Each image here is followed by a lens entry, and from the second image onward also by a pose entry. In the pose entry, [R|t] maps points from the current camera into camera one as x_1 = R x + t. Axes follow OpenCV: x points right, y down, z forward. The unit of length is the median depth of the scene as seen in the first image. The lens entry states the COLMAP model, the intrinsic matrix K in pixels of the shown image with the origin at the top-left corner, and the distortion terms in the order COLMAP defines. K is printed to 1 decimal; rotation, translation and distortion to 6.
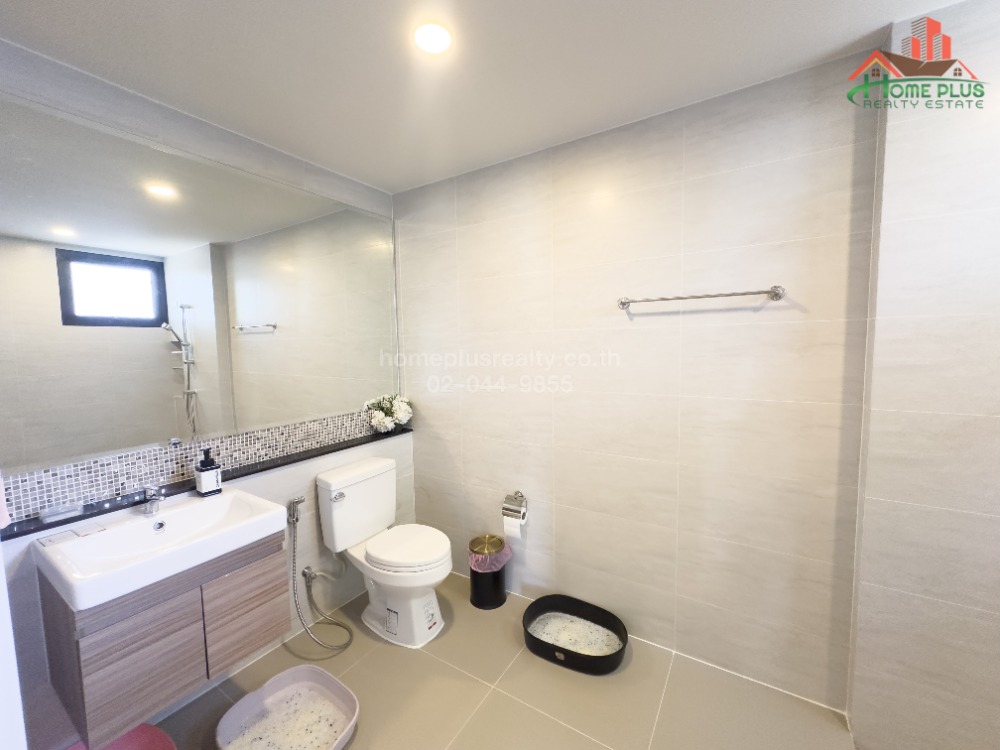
lens RADIAL K [[402.7, 0, 501.8], [0, 402.7, 375.6], [0, 0, 1]] dist [-0.003579, 0.000458]
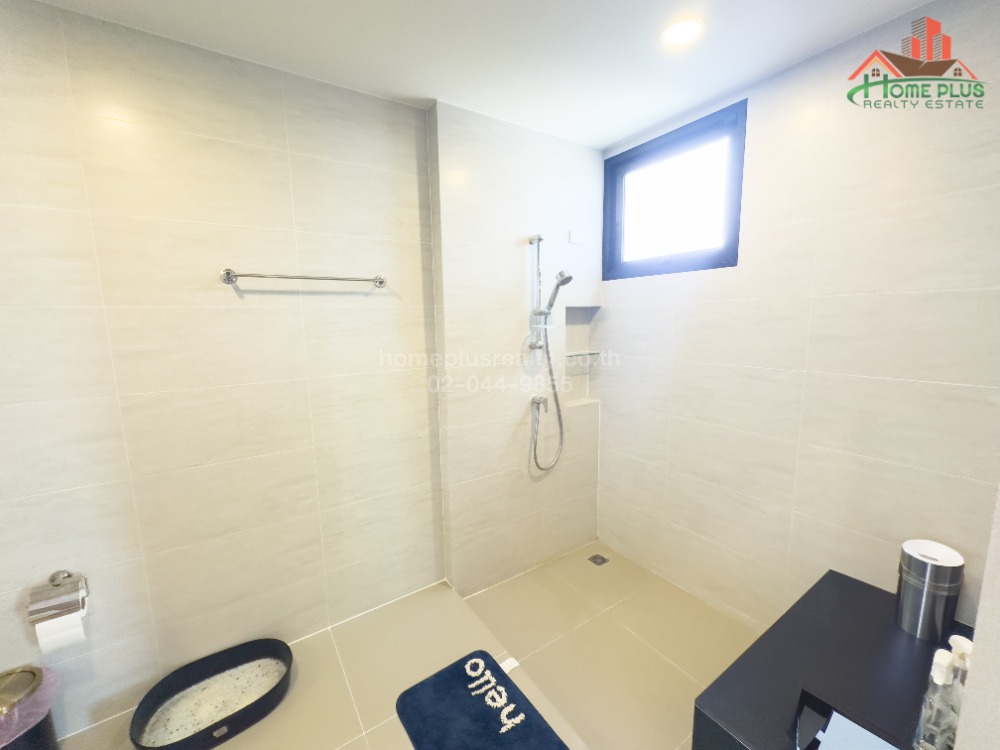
lens RADIAL K [[402.7, 0, 502.4], [0, 402.7, 375.4], [0, 0, 1]] dist [-0.003579, 0.000458]
pose [[0.400810, -0.120738, 0.908171, -0.261212], [0.083919, 0.991949, 0.094839, -0.010050], [-0.912310, 0.038200, 0.407715, 0.168712]]
